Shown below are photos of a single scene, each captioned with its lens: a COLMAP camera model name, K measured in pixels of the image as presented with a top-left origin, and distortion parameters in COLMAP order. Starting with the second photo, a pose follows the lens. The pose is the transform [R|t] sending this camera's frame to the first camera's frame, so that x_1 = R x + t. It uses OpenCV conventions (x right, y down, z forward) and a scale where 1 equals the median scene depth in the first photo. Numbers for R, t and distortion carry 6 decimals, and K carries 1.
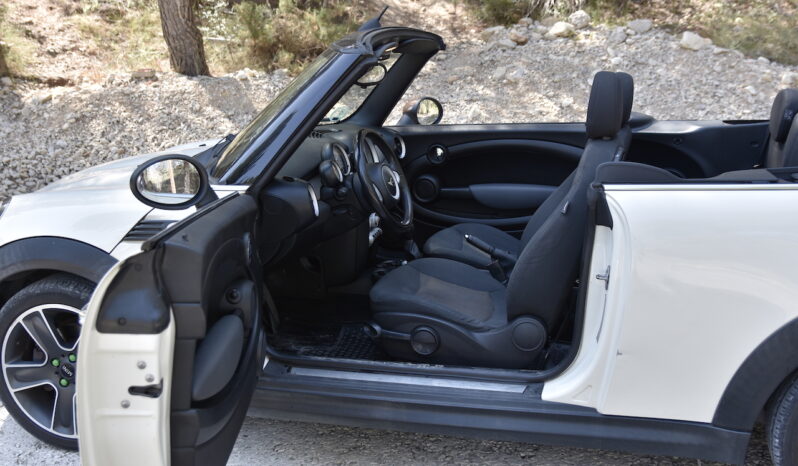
lens RADIAL K [[860.8, 0, 400.4], [0, 860.8, 235.8], [0, 0, 1]] dist [0.022779, 0.000000]
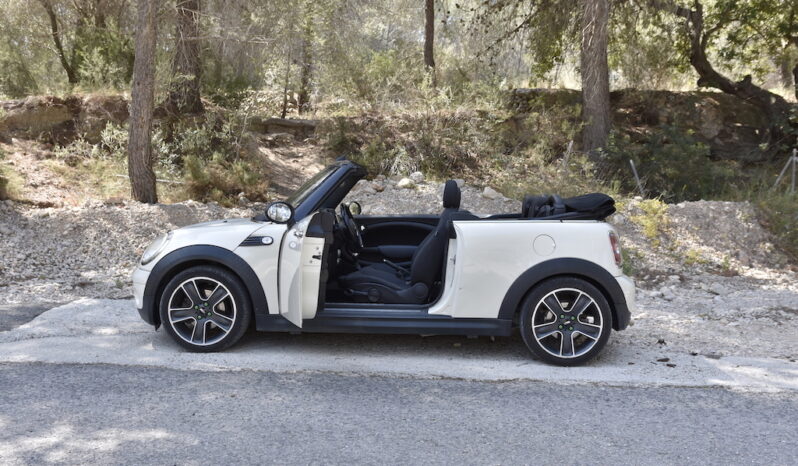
lens RADIAL K [[823.7, 0, 398.6], [0, 823.7, 232.0], [0, 0, 1]] dist [0.022622, 0.000000]
pose [[0.979285, 0.028367, 0.200489, -0.122010], [0.011418, 0.980827, -0.194547, 0.134830], [-0.202164, 0.192806, 0.960185, -0.386871]]
